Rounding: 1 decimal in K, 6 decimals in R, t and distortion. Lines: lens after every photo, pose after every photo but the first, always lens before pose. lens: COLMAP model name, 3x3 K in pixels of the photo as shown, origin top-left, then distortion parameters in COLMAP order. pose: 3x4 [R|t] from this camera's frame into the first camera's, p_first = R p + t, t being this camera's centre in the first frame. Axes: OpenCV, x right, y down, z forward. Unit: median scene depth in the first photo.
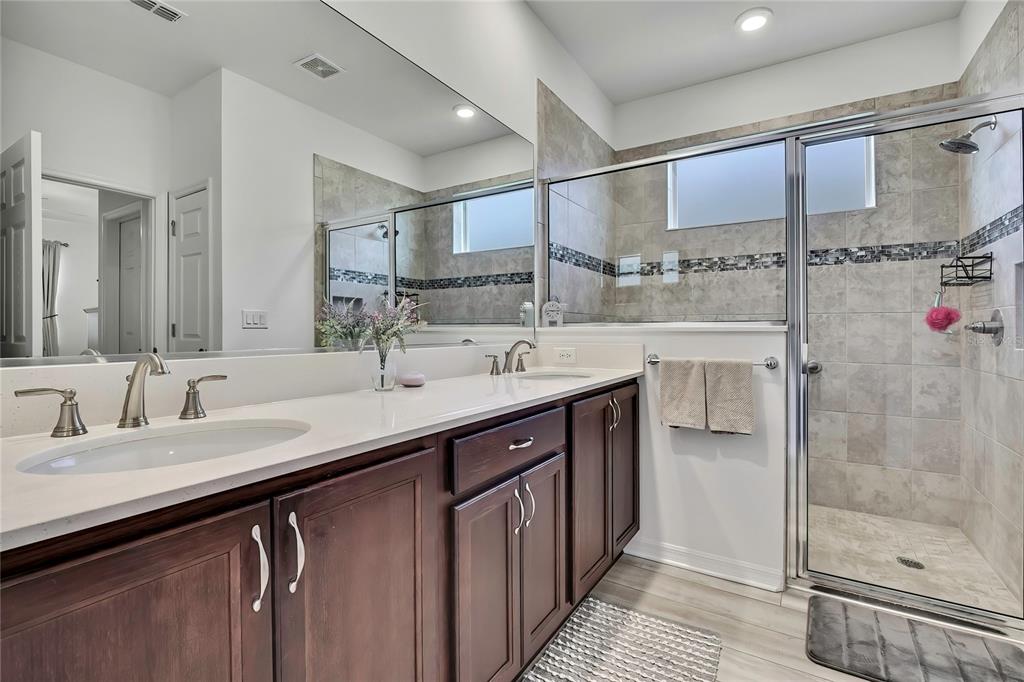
lens RADIAL K [[449.1, 0, 512.0], [0, 449.1, 341.0], [0, 0, 1]] dist [-0.017666, -0.000135]
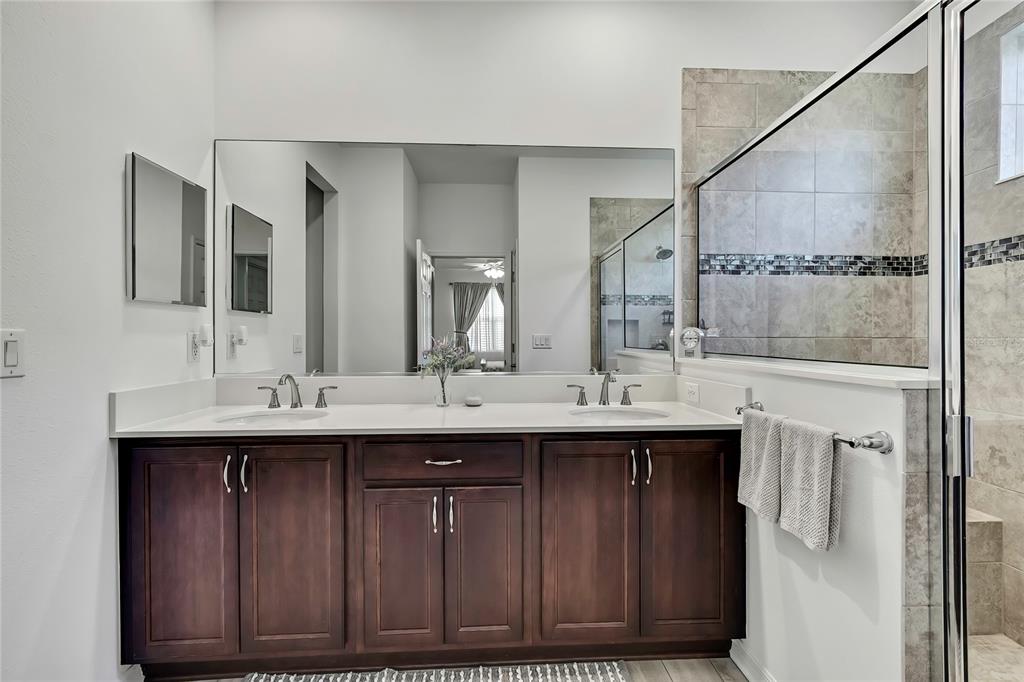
lens RADIAL K [[461.2, 0, 512.0], [0, 461.2, 341.0], [0, 0, 1]] dist [0.000208, 0.000262]
pose [[0.566051, 0.001313, -0.824369, 0.579584], [-0.016320, 0.999821, -0.009614, -0.045409], [0.824209, 0.018895, 0.565971, 0.218773]]
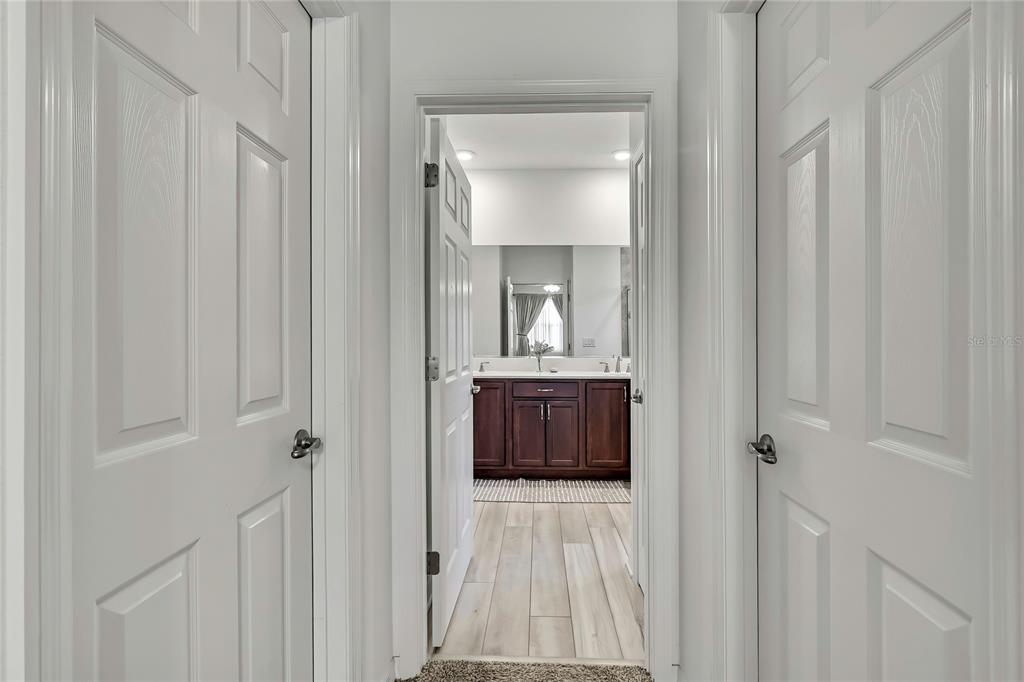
lens RADIAL K [[461.2, 0, 512.0], [0, 461.2, 341.0], [0, 0, 1]] dist [0.000208, 0.000262]
pose [[0.473377, -0.003681, -0.880852, 1.303572], [-0.017932, 0.999744, -0.013815, -0.024858], [0.880677, 0.022335, 0.473190, -0.323839]]
